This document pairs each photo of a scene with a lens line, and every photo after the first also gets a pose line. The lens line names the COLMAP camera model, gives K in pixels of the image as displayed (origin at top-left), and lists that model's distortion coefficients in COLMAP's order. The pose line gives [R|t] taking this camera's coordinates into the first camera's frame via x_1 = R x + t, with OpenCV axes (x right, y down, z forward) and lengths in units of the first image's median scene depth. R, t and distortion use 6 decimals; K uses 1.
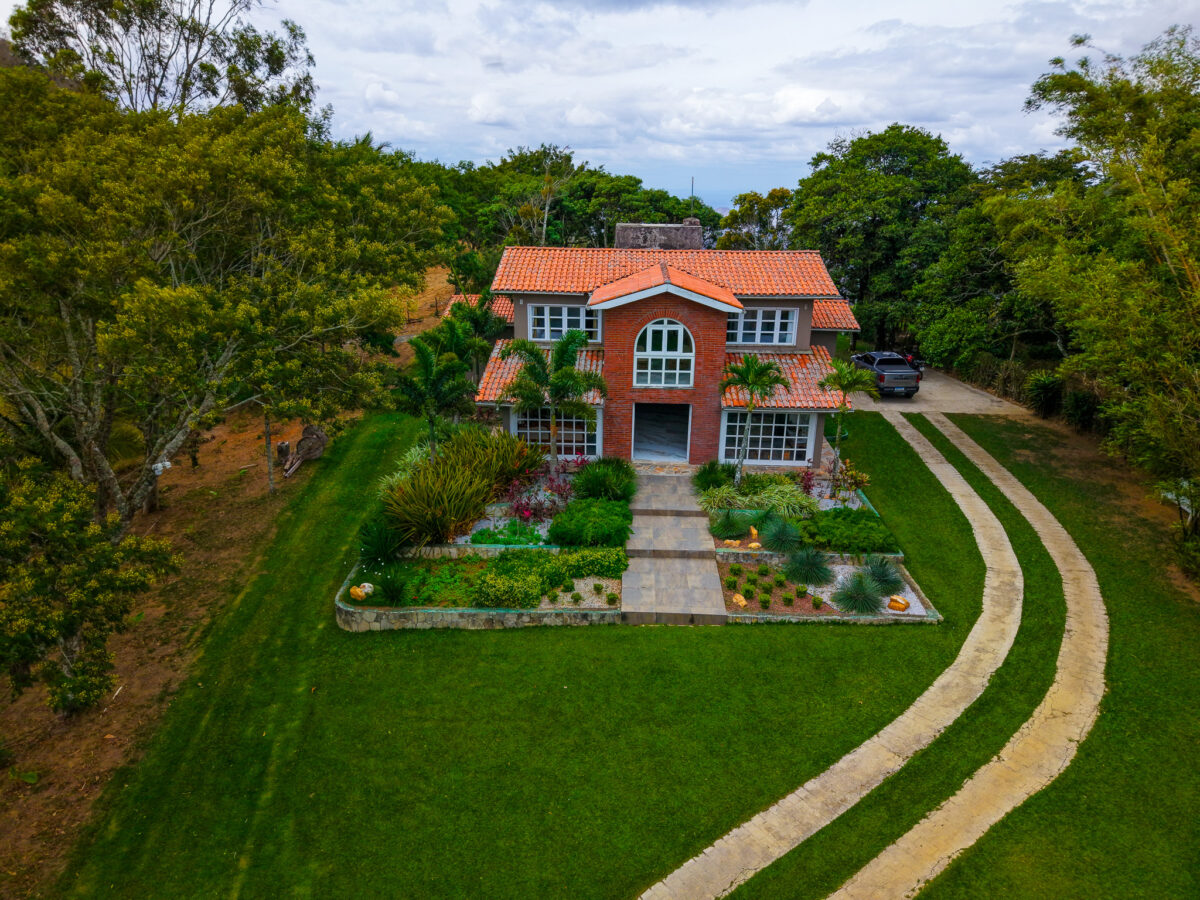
lens RADIAL K [[821.2, 0, 600.5], [0, 821.2, 459.2], [0, 0, 1]] dist [0.023667, -0.012697]
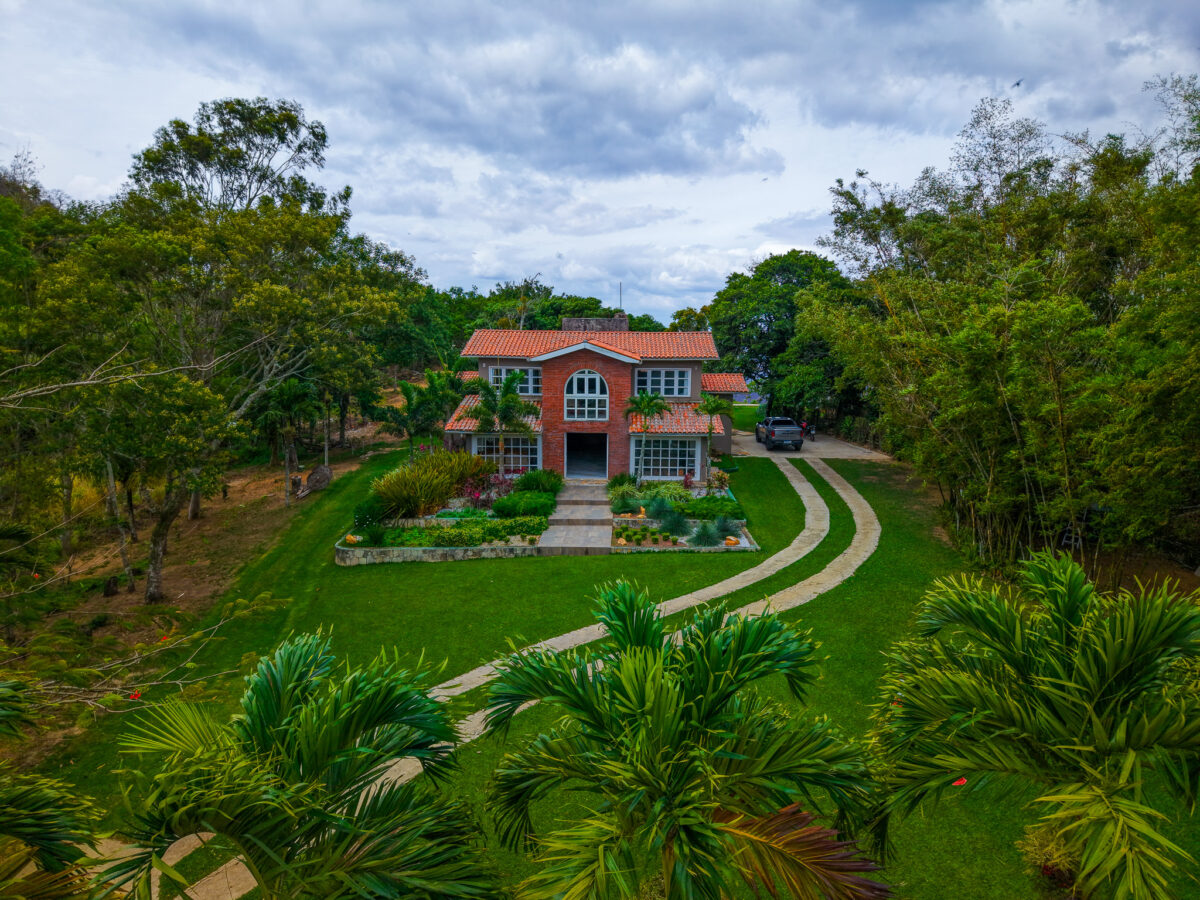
lens RADIAL K [[821.2, 0, 599.1], [0, 821.2, 443.0], [0, 0, 1]] dist [0.023667, -0.012697]
pose [[0.999992, -0.002669, 0.002842, 0.095081], [0.003153, 0.982315, -0.187207, 0.202687], [-0.002292, 0.187215, 0.982316, -0.316124]]
